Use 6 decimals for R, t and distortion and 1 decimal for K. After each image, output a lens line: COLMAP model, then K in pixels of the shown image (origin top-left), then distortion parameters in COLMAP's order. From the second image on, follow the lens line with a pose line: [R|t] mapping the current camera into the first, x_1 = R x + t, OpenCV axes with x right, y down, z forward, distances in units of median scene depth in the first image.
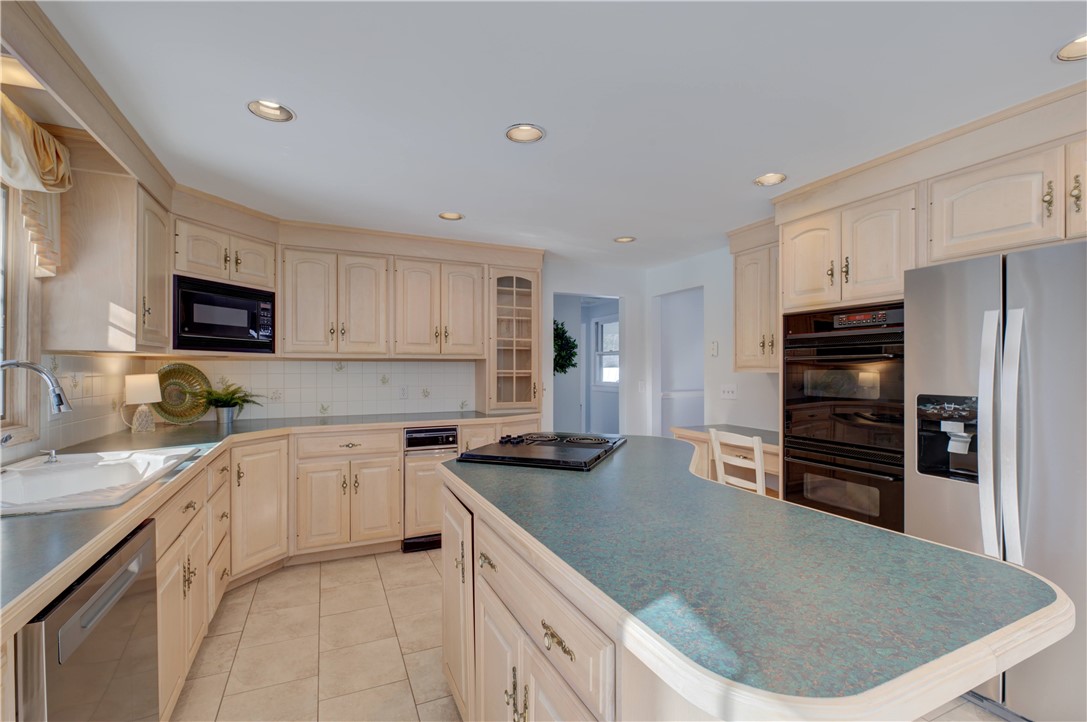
lens RADIAL K [[489.2, 0, 545.6], [0, 489.2, 366.2], [0, 0, 1]] dist [0.002450, 0.000972]
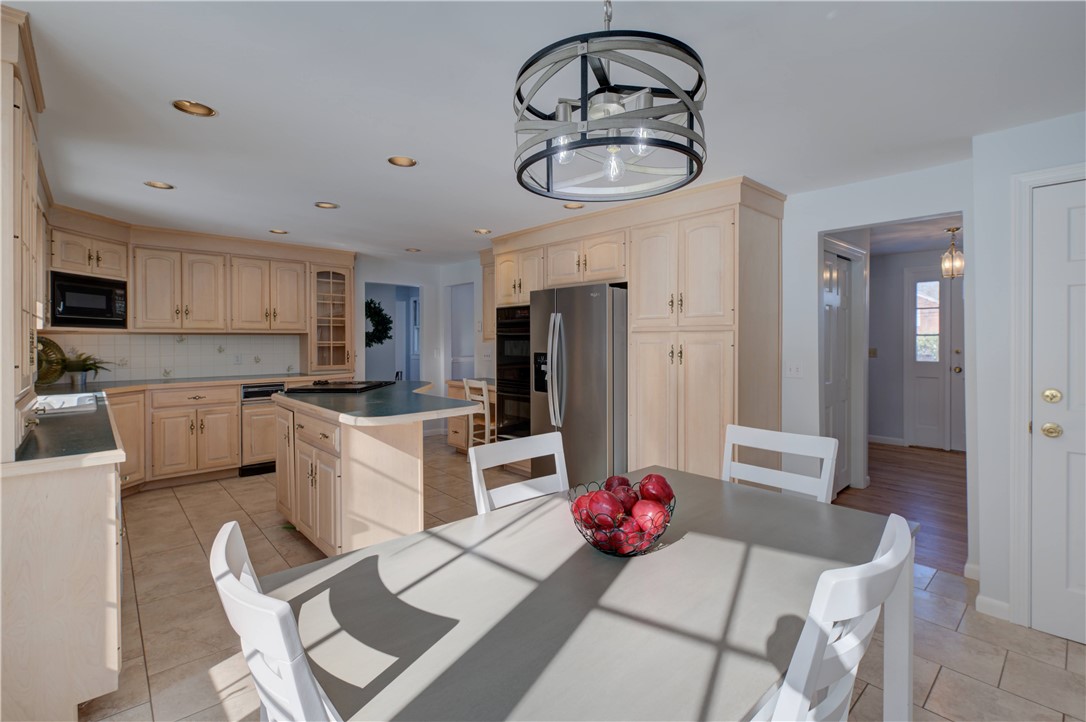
lens RADIAL K [[488.8, 0, 530.2], [0, 488.8, 341.8], [0, 0, 1]] dist [0.002450, 0.000972]
pose [[0.958572, -0.003084, 0.284833, 0.092766], [0.000764, 0.999966, 0.008259, -0.001997], [-0.284849, -0.007699, 0.958542, -0.526905]]
